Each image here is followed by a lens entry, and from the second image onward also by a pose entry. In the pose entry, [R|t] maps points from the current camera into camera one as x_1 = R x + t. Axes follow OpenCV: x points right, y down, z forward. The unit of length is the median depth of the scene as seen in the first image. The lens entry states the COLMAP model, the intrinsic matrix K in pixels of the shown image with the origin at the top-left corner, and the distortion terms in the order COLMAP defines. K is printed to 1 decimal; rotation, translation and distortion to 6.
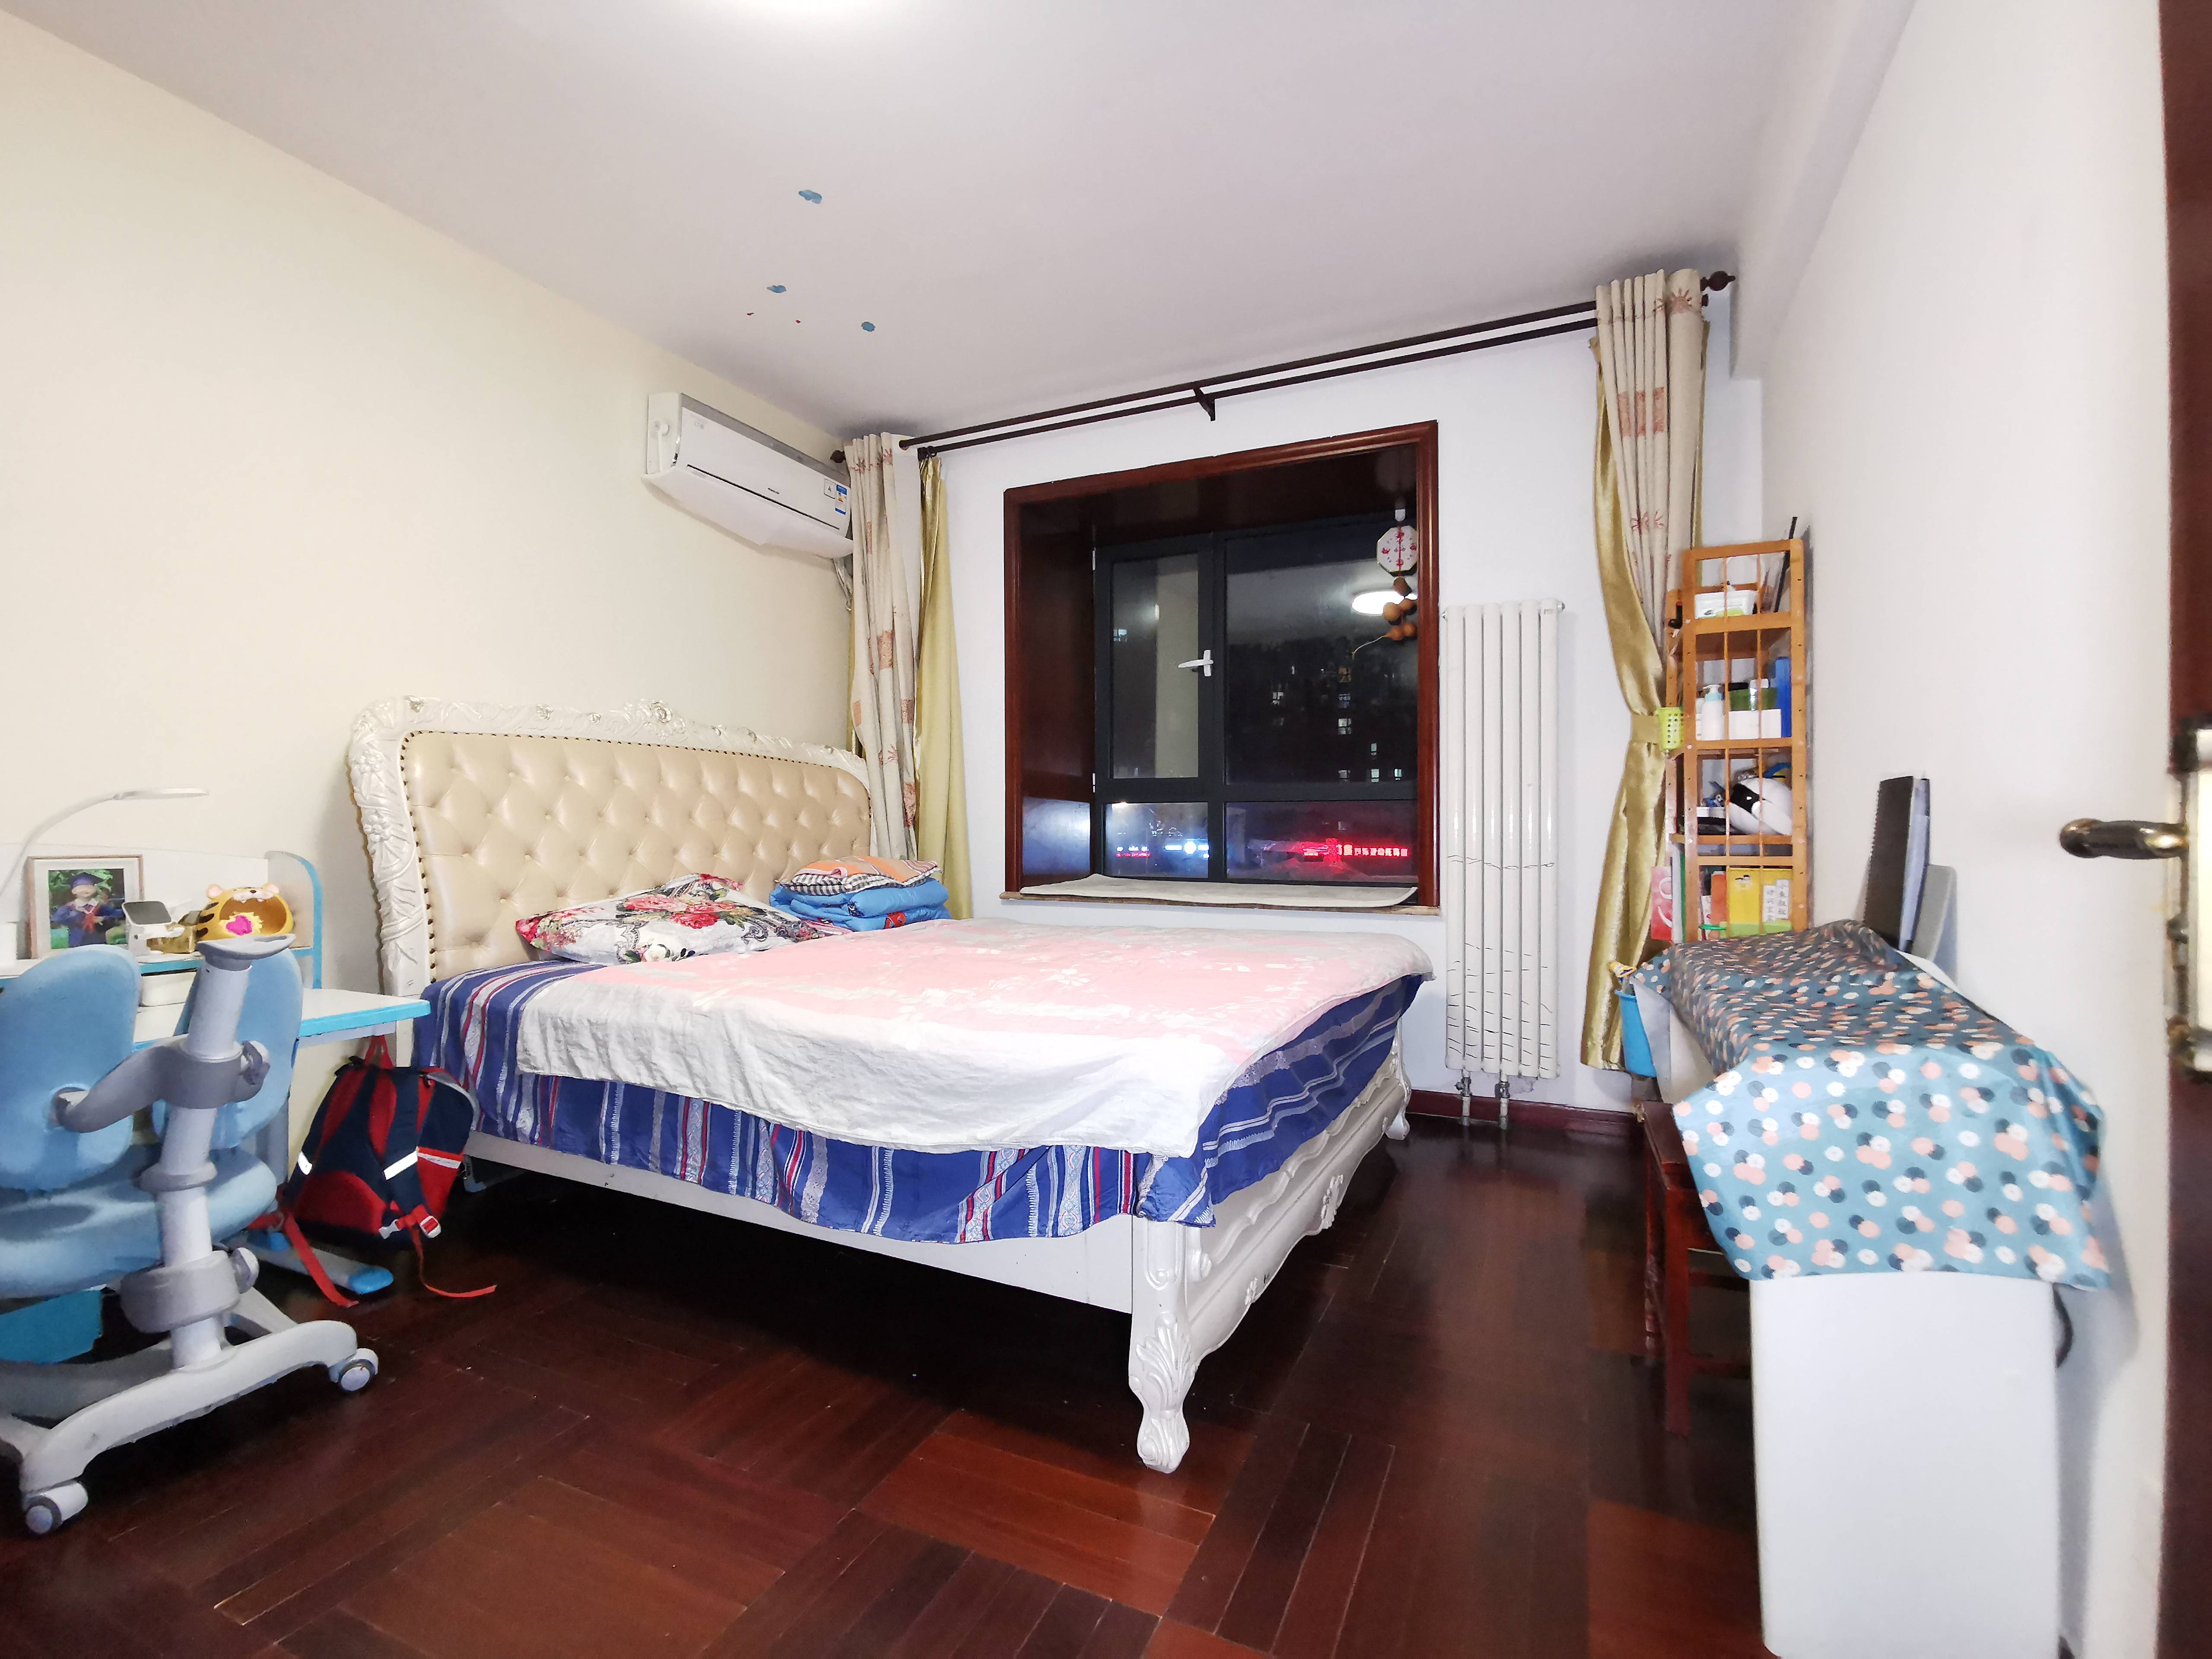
lens RADIAL K [[1026.4, 0, 1106.7], [0, 1026.4, 835.3], [0, 0, 1]] dist [-0.003196, 0.008823]
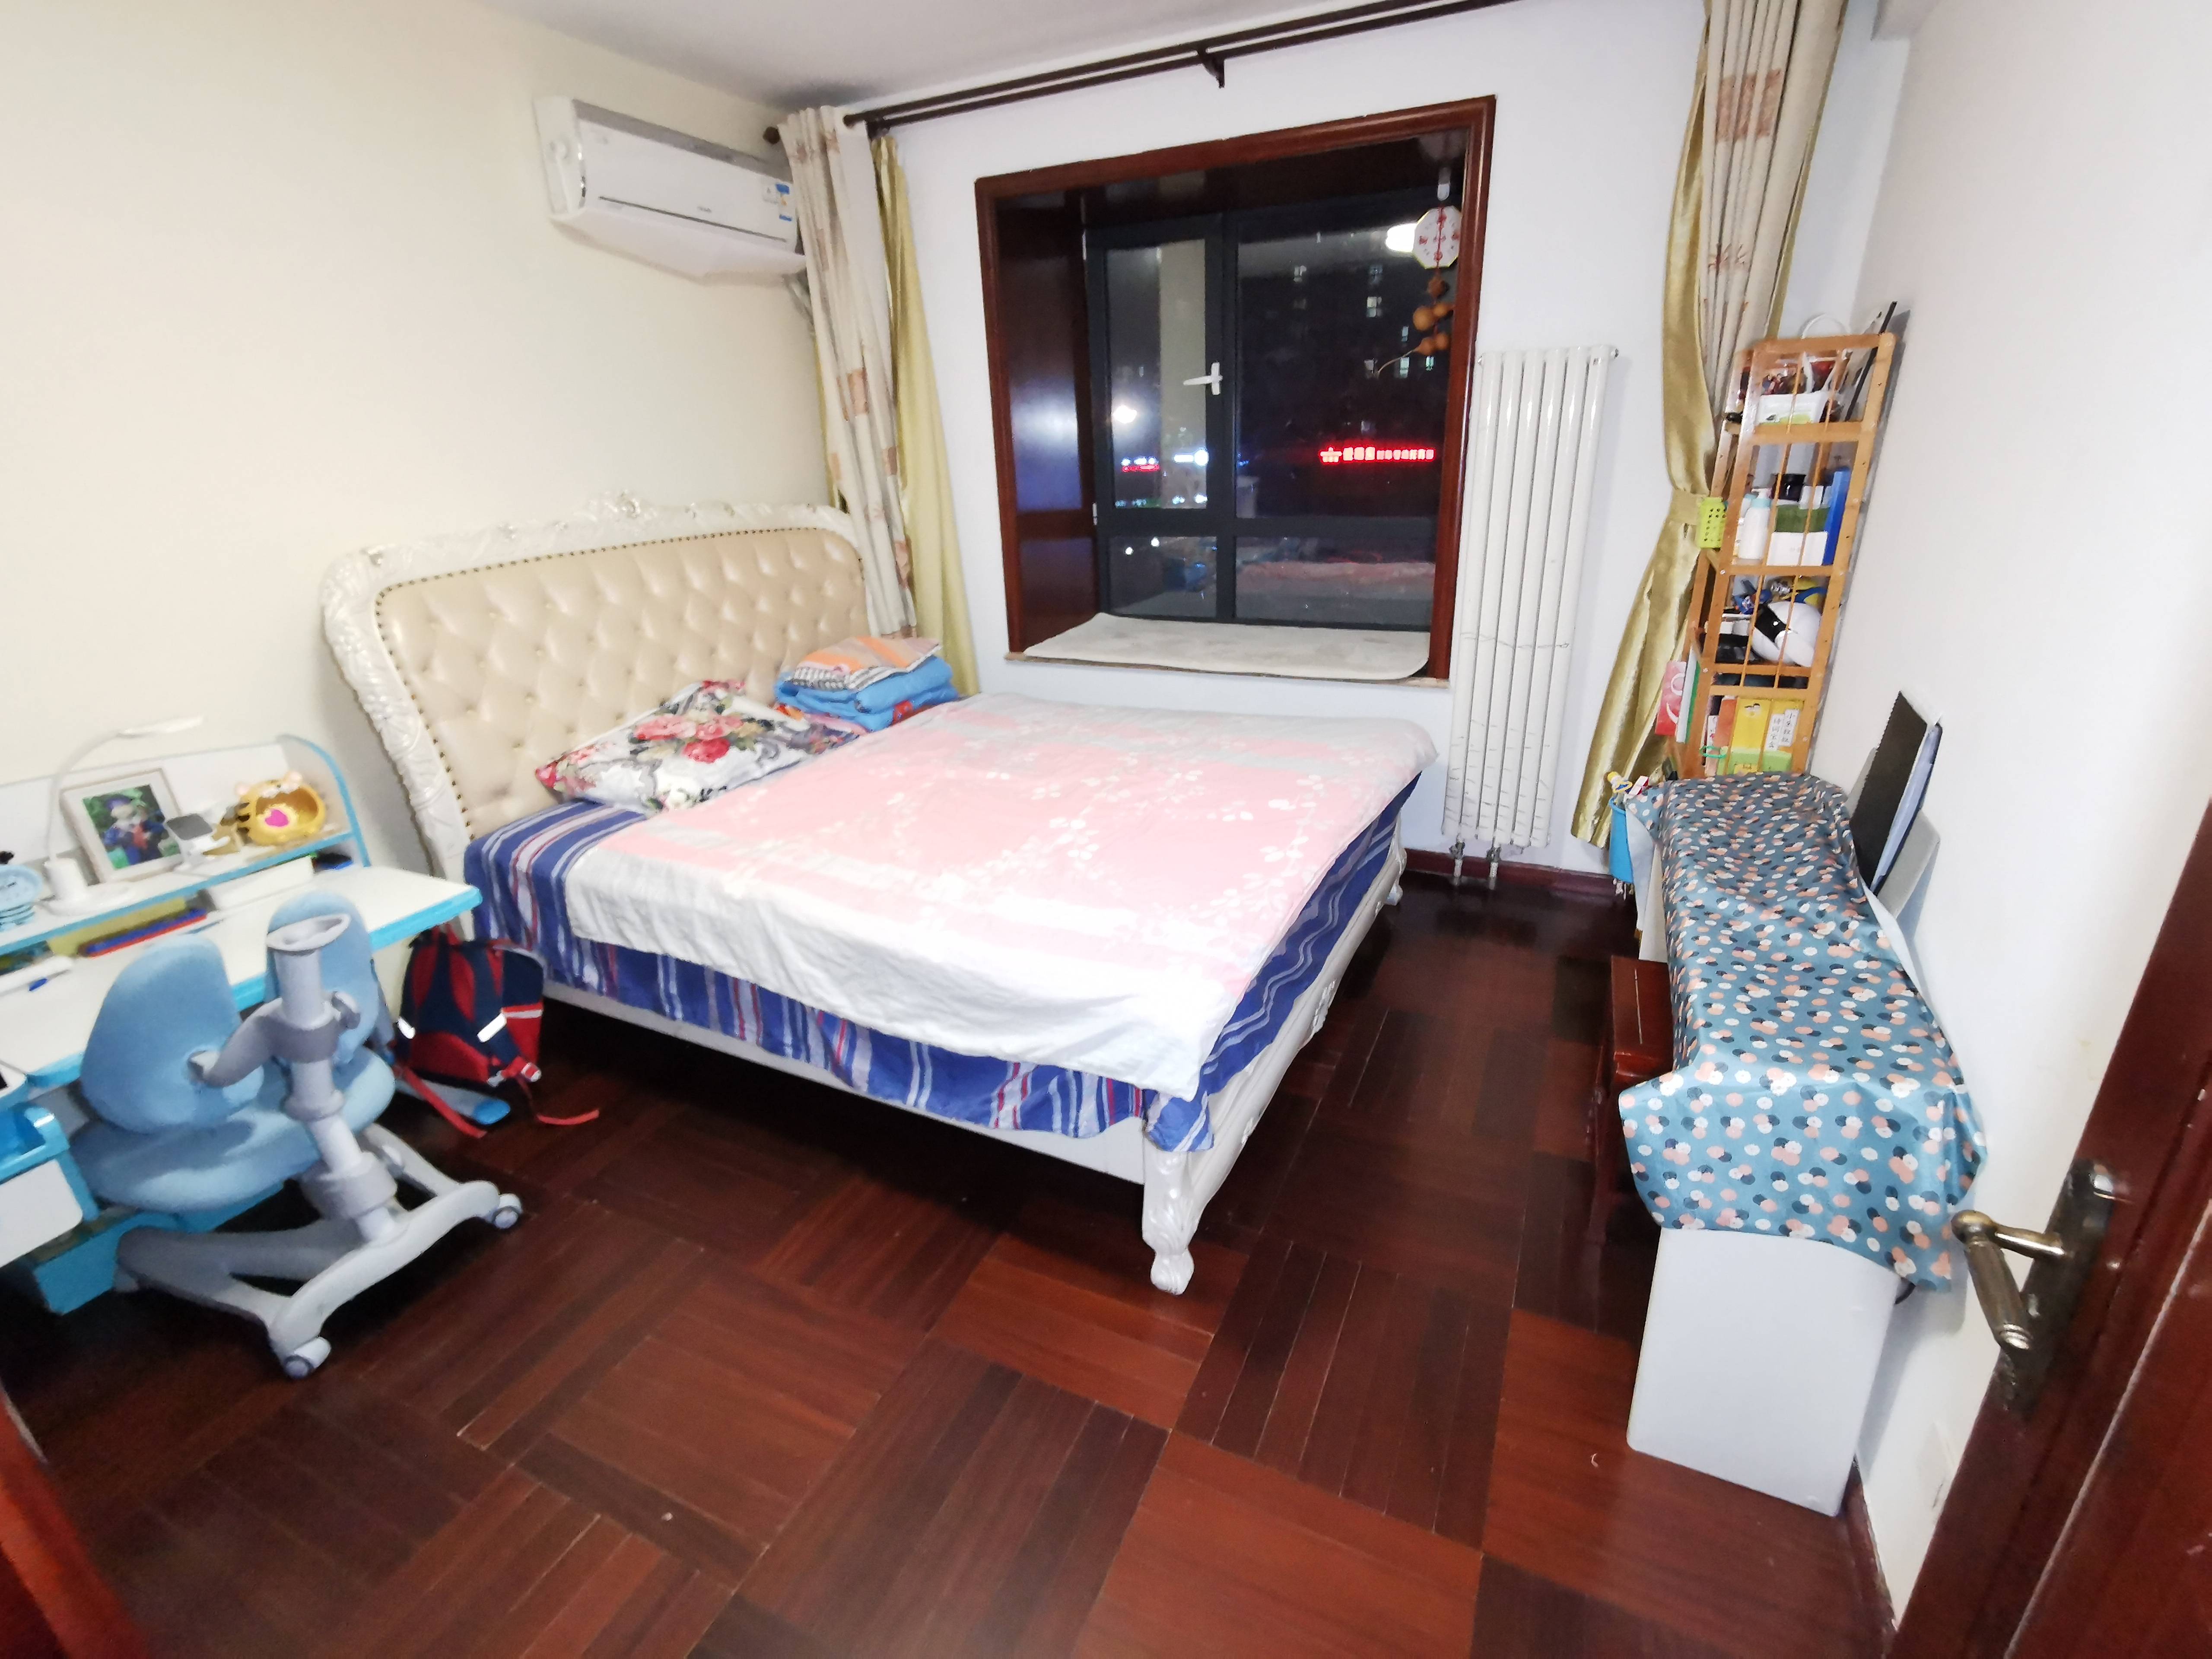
lens RADIAL K [[1026.4, 0, 1106.3], [0, 1026.4, 849.0], [0, 0, 1]] dist [-0.003196, 0.008823]
pose [[0.999329, -0.032273, -0.017315, 0.009152], [0.036355, 0.931326, 0.362367, -0.214626], [0.004431, -0.362753, 0.931875, 0.024517]]
